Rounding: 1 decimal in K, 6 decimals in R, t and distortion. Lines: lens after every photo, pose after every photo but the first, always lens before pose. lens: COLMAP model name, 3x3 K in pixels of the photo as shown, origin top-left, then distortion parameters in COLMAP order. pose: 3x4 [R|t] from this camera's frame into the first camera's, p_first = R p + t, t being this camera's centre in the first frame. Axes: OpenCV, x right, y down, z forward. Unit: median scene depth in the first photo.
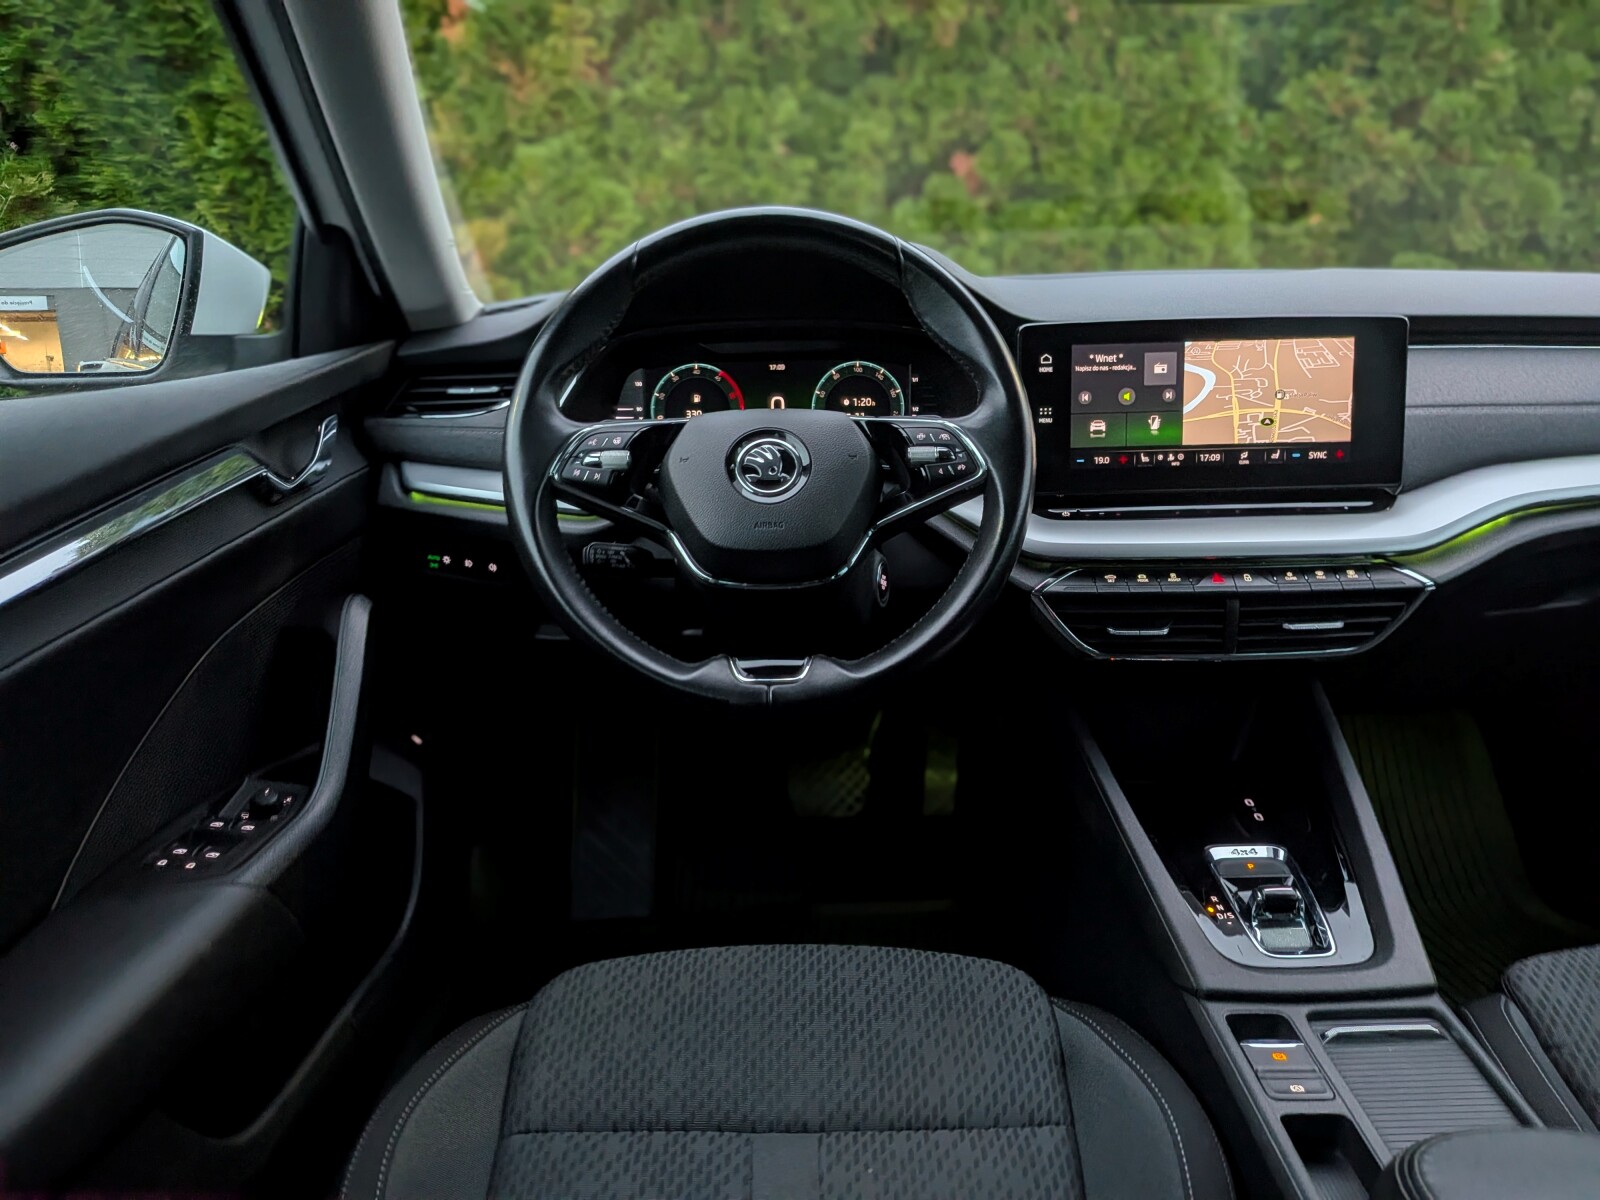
lens RADIAL K [[1174.3, 0, 795.3], [0, 1174.3, 597.4], [0, 0, 1]] dist [0.051702, -0.110818]
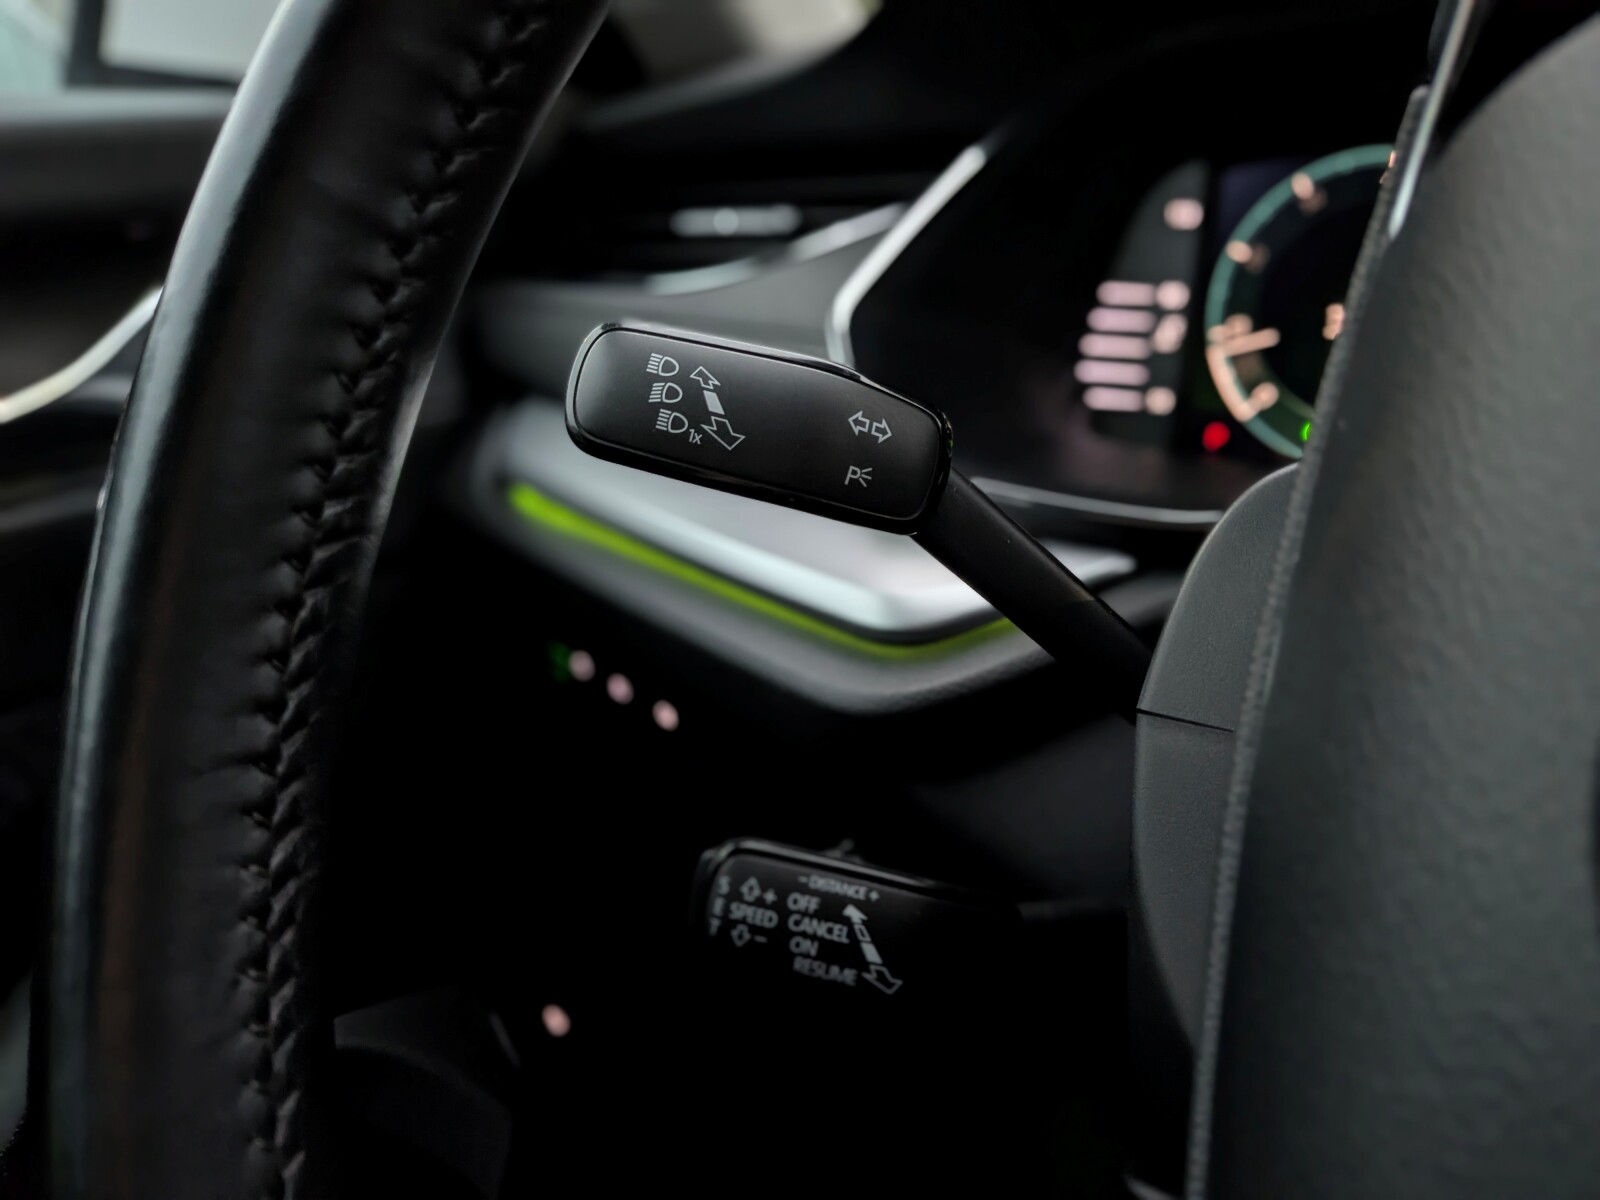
lens RADIAL K [[1174.3, 0, 814.1], [0, 1174.3, 583.7], [0, 0, 1]] dist [0.051702, -0.110818]
pose [[0.858295, 0.167614, -0.485011, -0.053772], [-0.142262, 0.985825, 0.088937, -0.108731], [0.493043, -0.007336, 0.869974, 0.747837]]
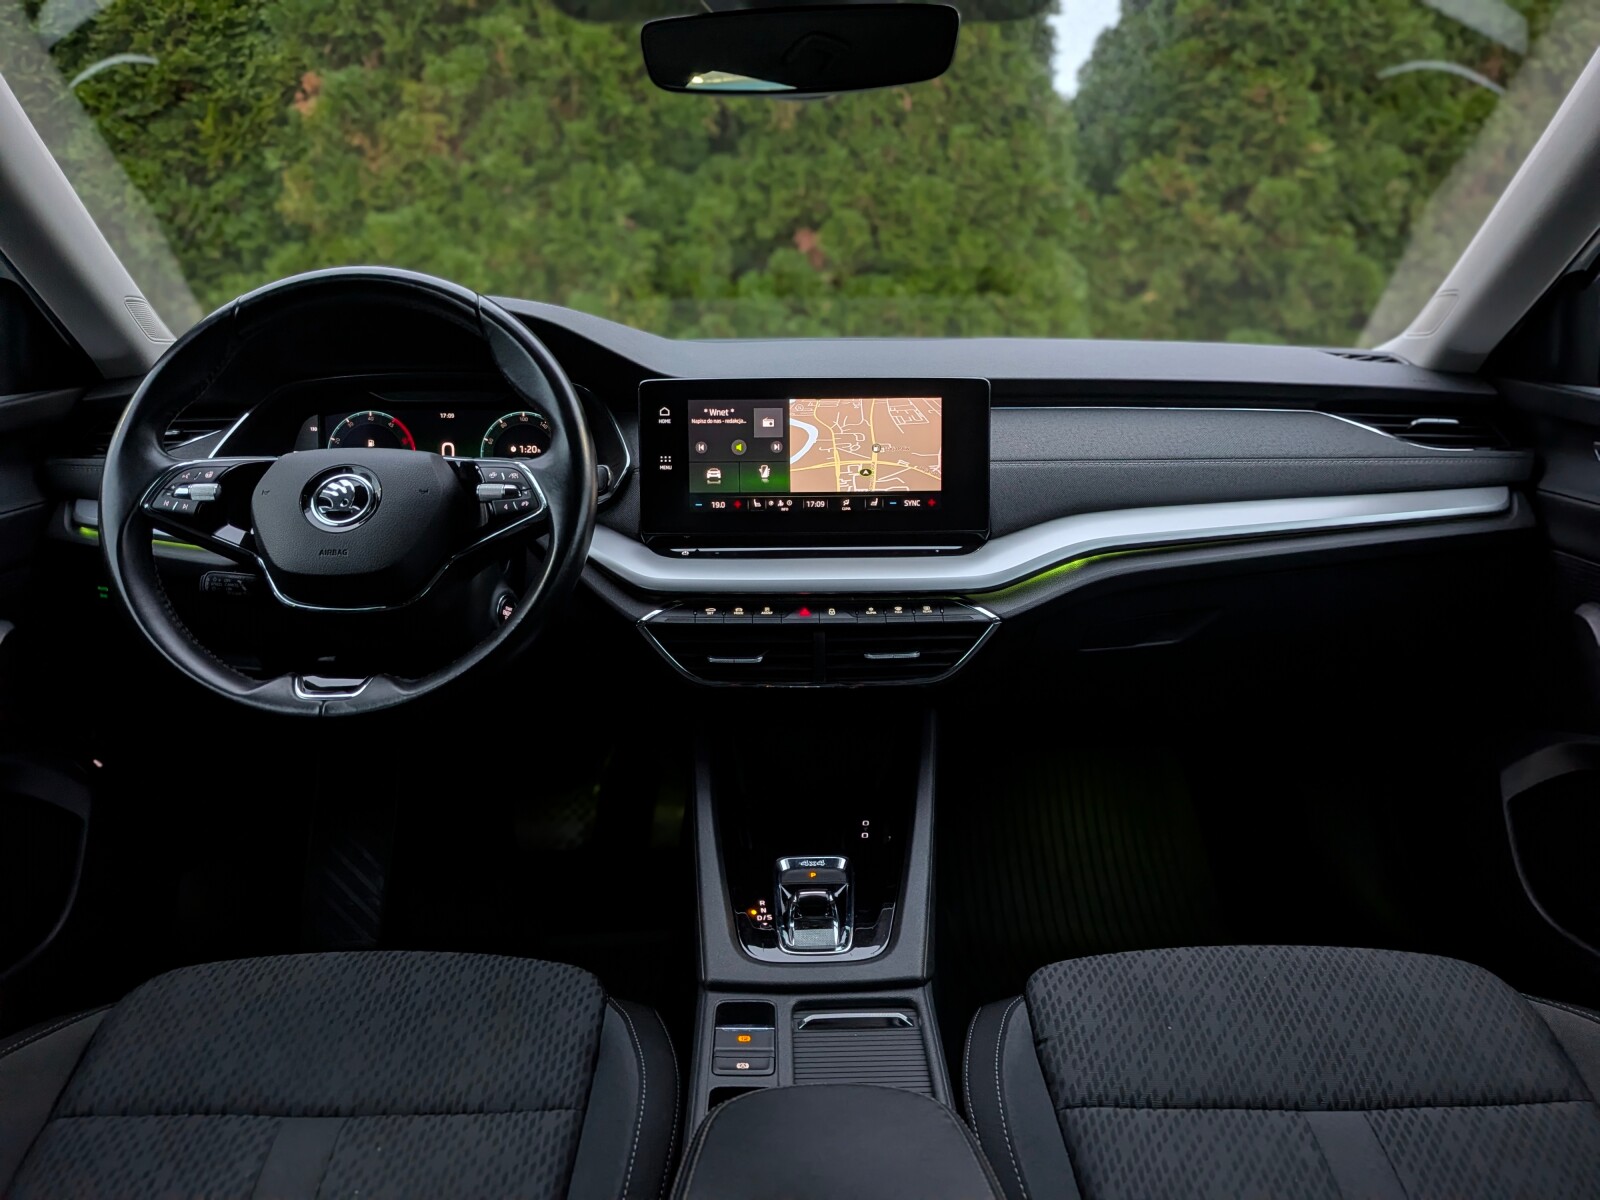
lens RADIAL K [[1174.3, 0, 811.3], [0, 1174.3, 596.9], [0, 0, 1]] dist [0.051702, -0.110818]
pose [[0.999385, 0.010930, 0.033323, 0.313198], [-0.009002, 0.998307, -0.057457, 0.031040], [-0.033894, 0.057122, 0.997792, -0.085136]]
